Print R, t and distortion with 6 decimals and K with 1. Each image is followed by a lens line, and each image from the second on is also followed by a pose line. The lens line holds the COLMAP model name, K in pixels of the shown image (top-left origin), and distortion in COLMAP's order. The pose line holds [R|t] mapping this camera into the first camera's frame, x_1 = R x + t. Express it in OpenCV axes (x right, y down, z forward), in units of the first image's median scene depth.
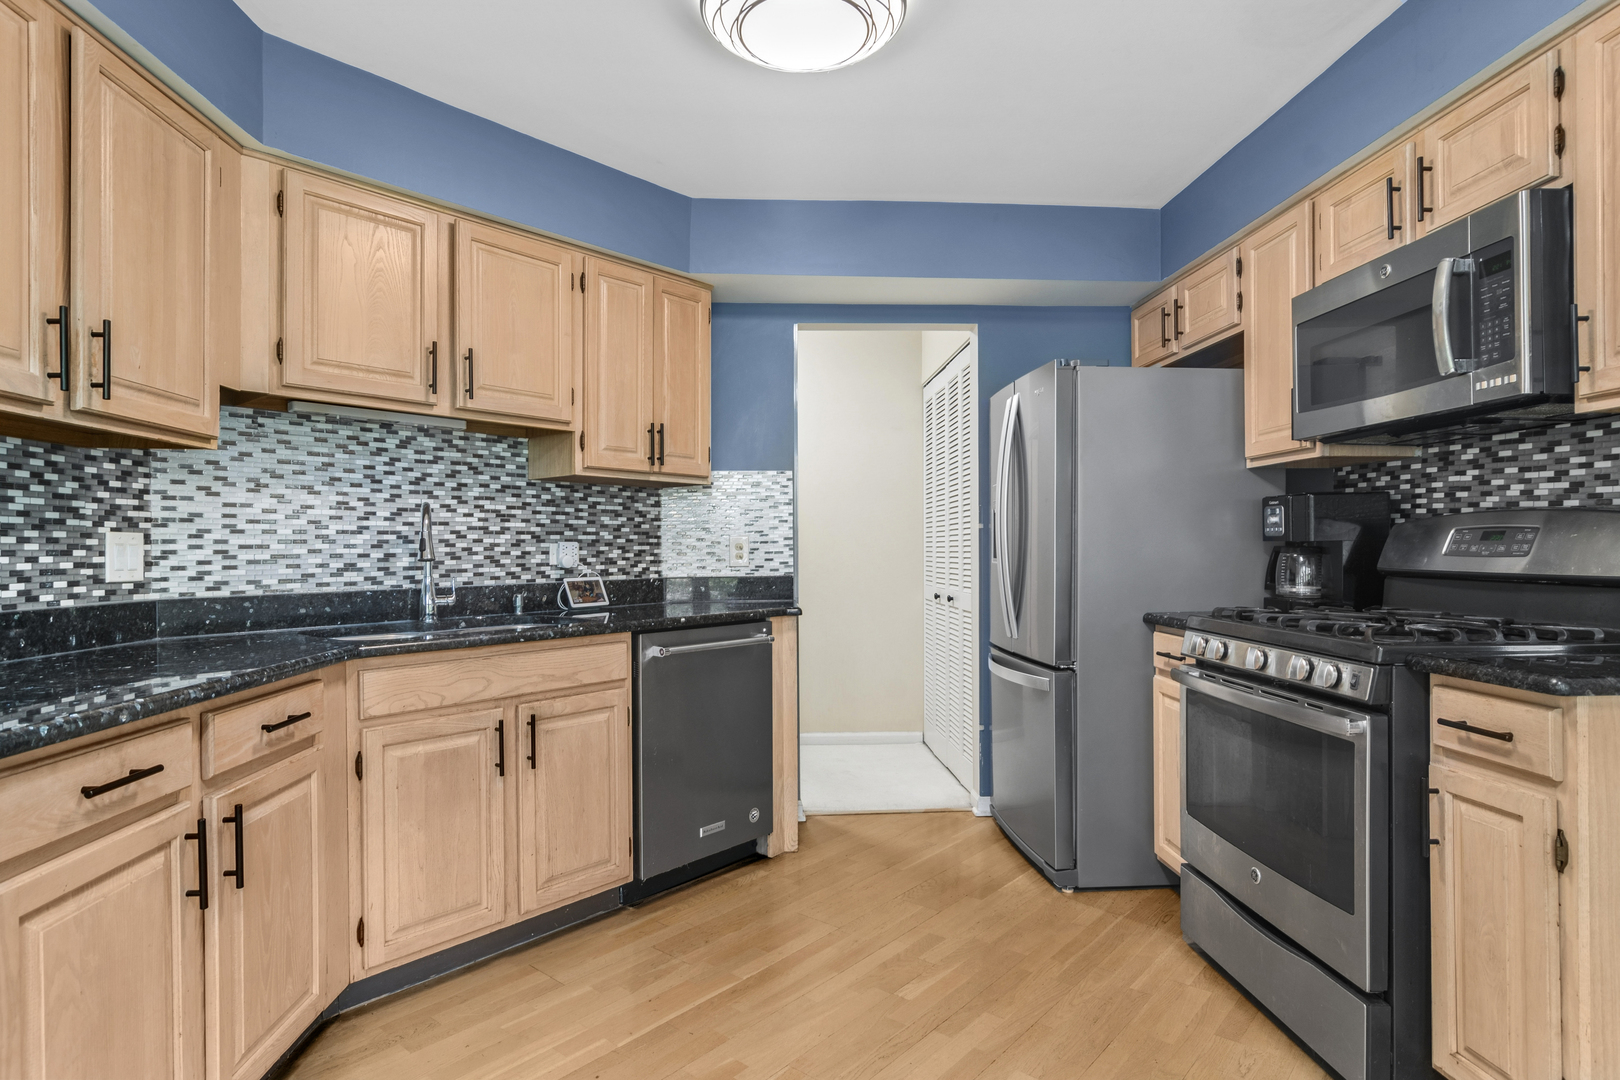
lens RADIAL K [[870.8, 0, 809.0], [0, 870.8, 546.0], [0, 0, 1]] dist [-0.000417, 0.000285]
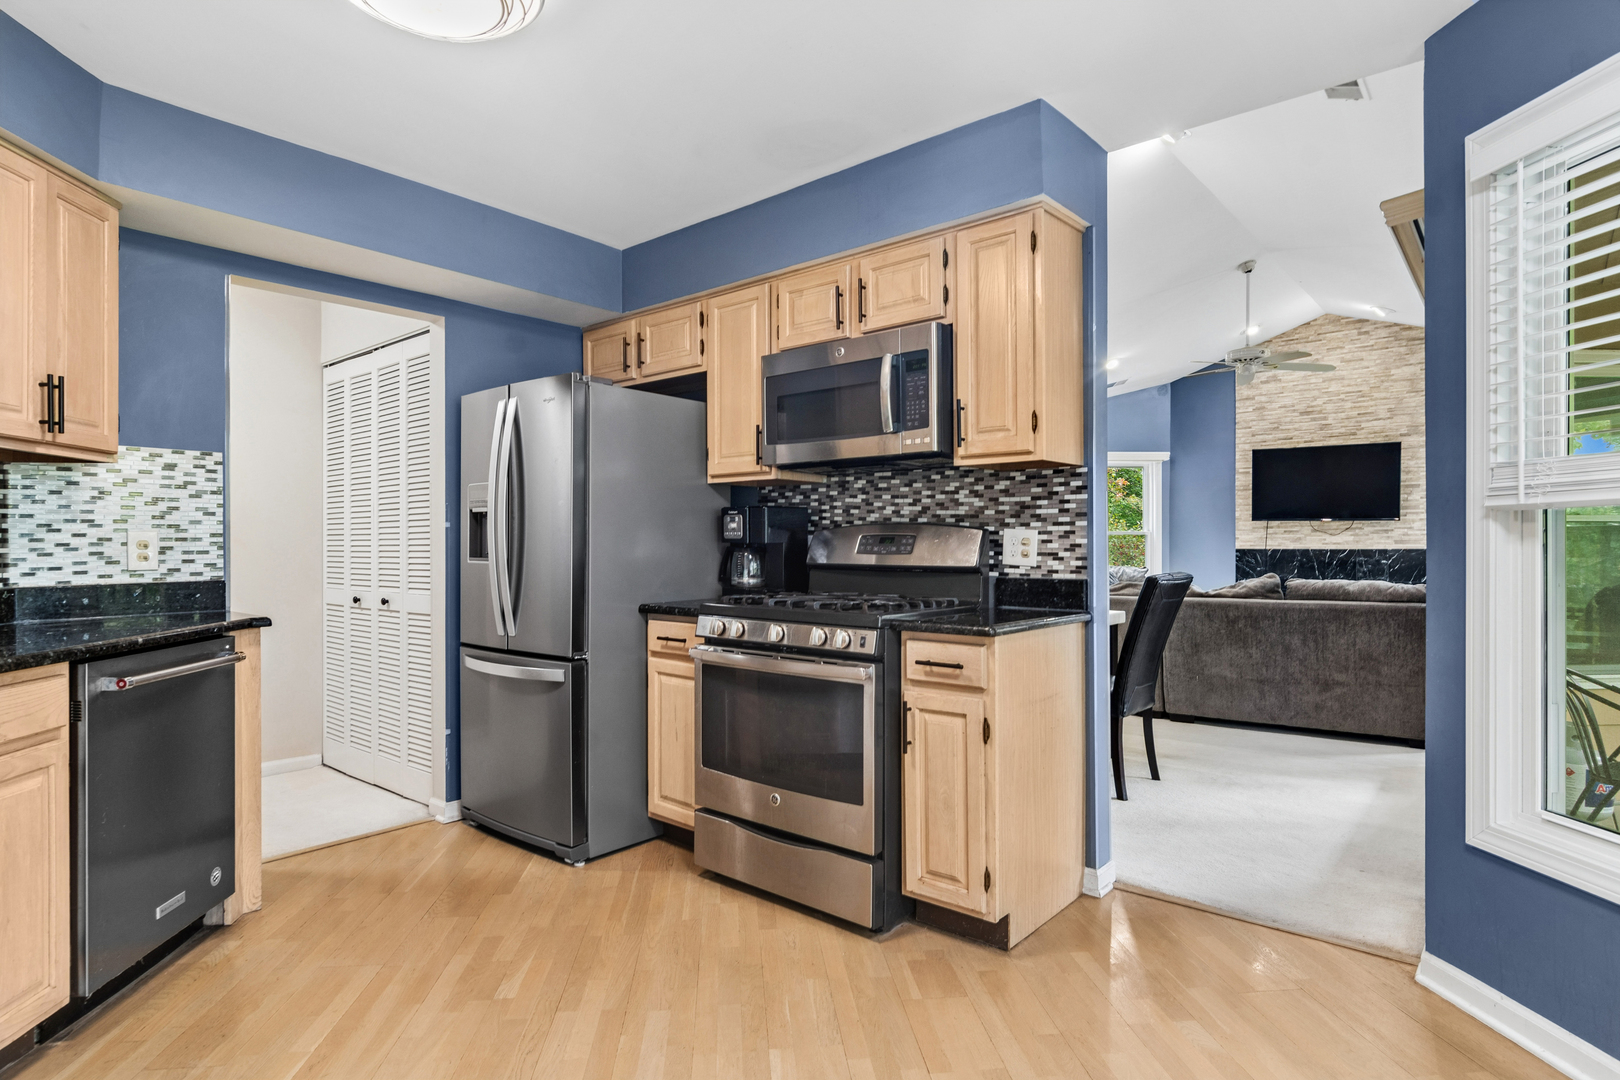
lens RADIAL K [[862.9, 0, 810.0], [0, 862.9, 540.0], [0, 0, 1]] dist [-0.000237, -0.000401]
pose [[0.694044, 0.008637, 0.719881, -0.297769], [-0.004290, 0.999960, -0.007861, -0.000032], [-0.719920, 0.002368, 0.694053, 0.050802]]
